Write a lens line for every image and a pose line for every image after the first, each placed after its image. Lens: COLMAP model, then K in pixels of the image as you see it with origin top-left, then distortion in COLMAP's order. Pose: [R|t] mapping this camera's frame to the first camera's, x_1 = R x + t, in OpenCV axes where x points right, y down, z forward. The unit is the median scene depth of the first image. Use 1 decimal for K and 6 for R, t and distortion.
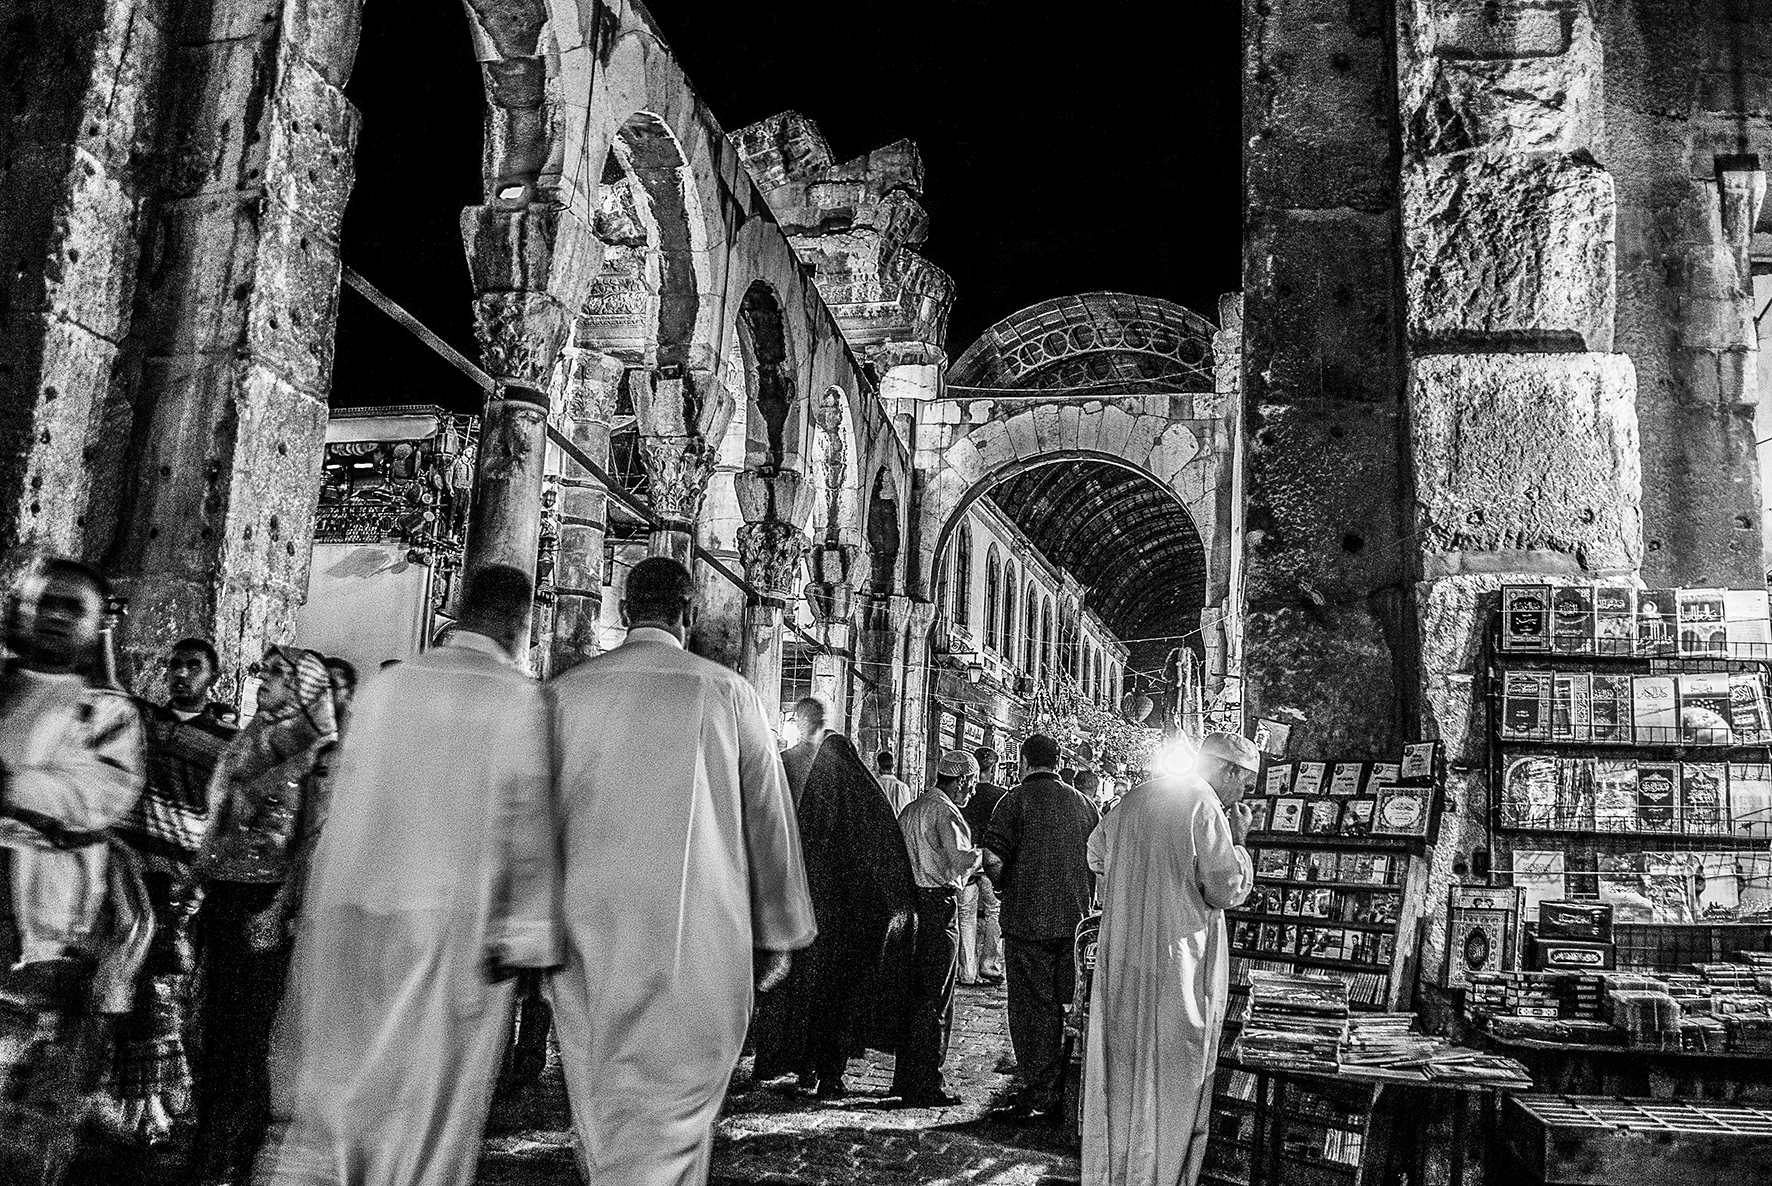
lens RADIAL K [[1210.8, 0, 886.2], [0, 1210.8, 667.1], [0, 0, 1]] dist [-0.112271, 0.004482]
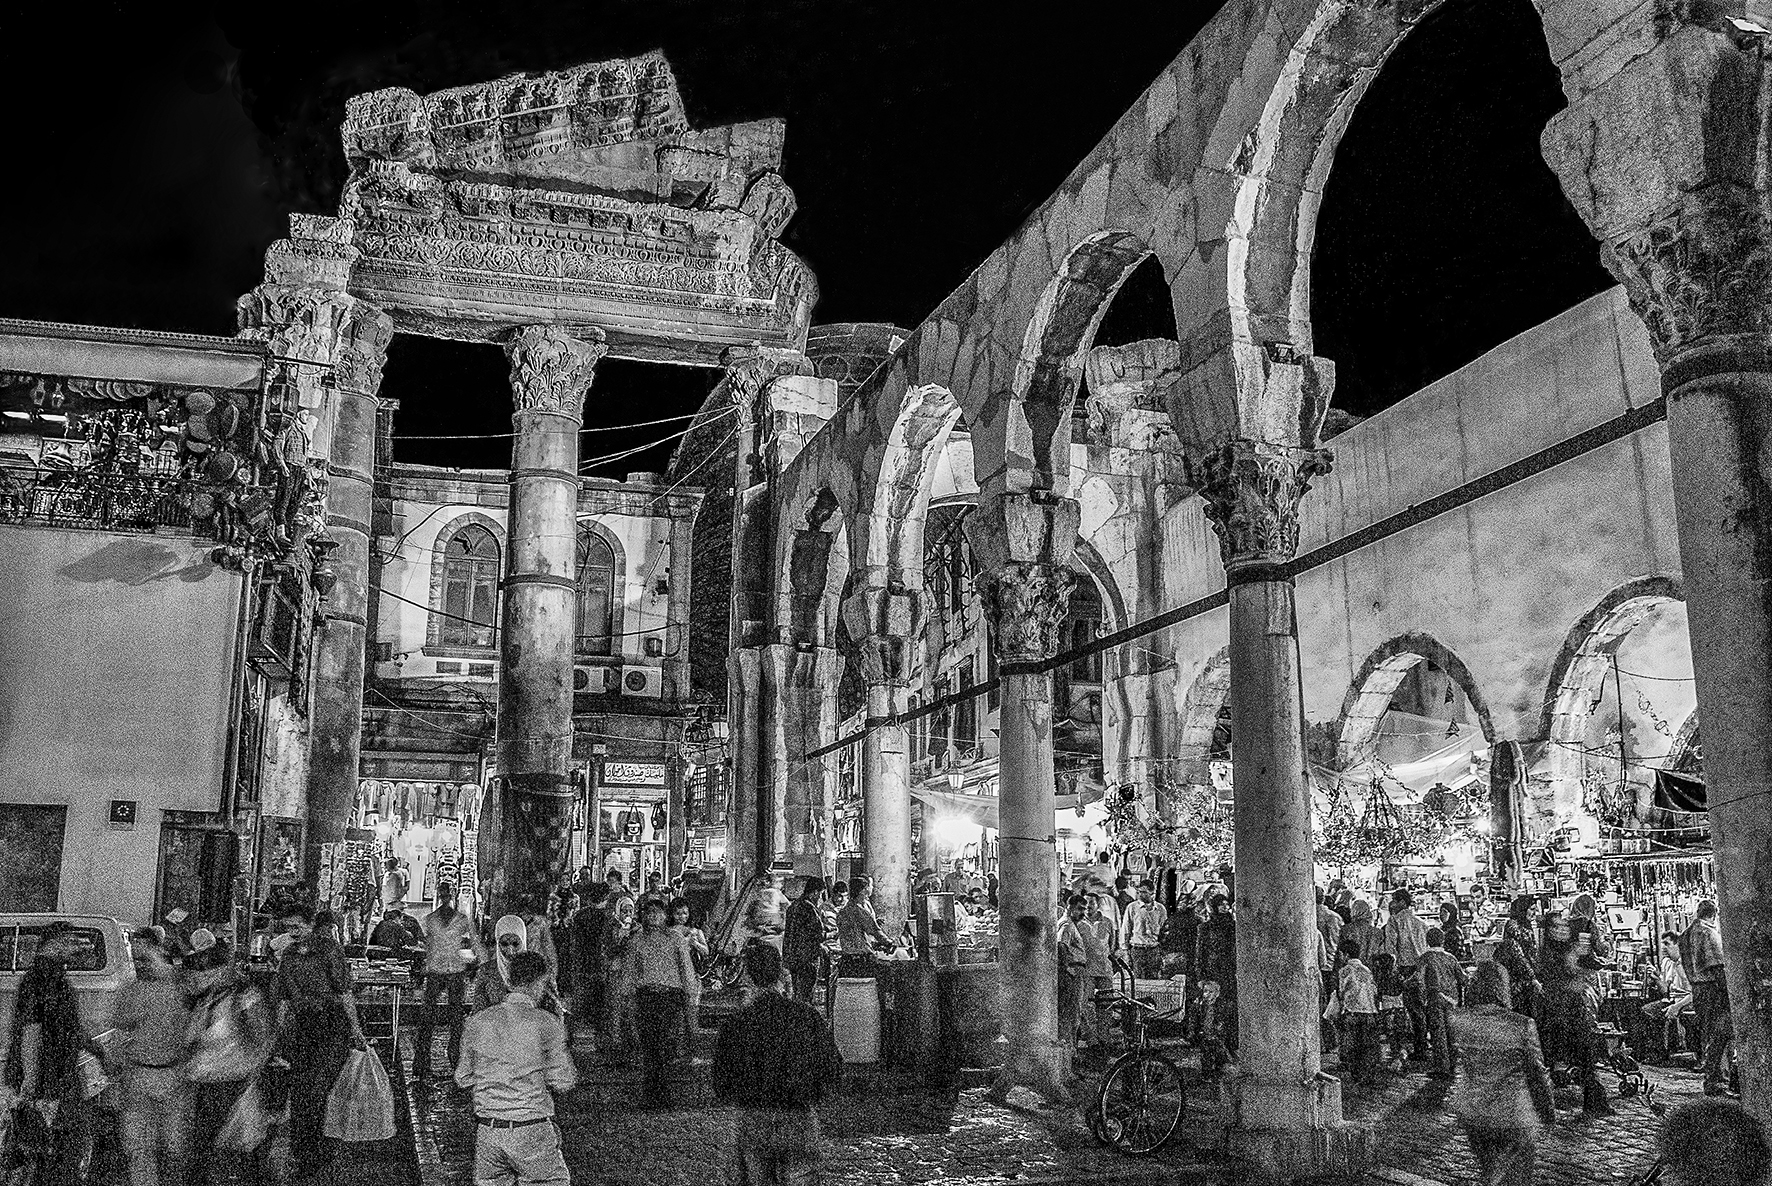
lens RADIAL K [[1210.8, 0, 886.2], [0, 1210.8, 667.1], [0, 0, 1]] dist [-0.112271, 0.004482]
pose [[0.905689, 0.038930, 0.422151, -0.268099], [-0.026223, 0.999012, -0.035869, -0.013957], [-0.423131, 0.021416, 0.905816, 0.192982]]
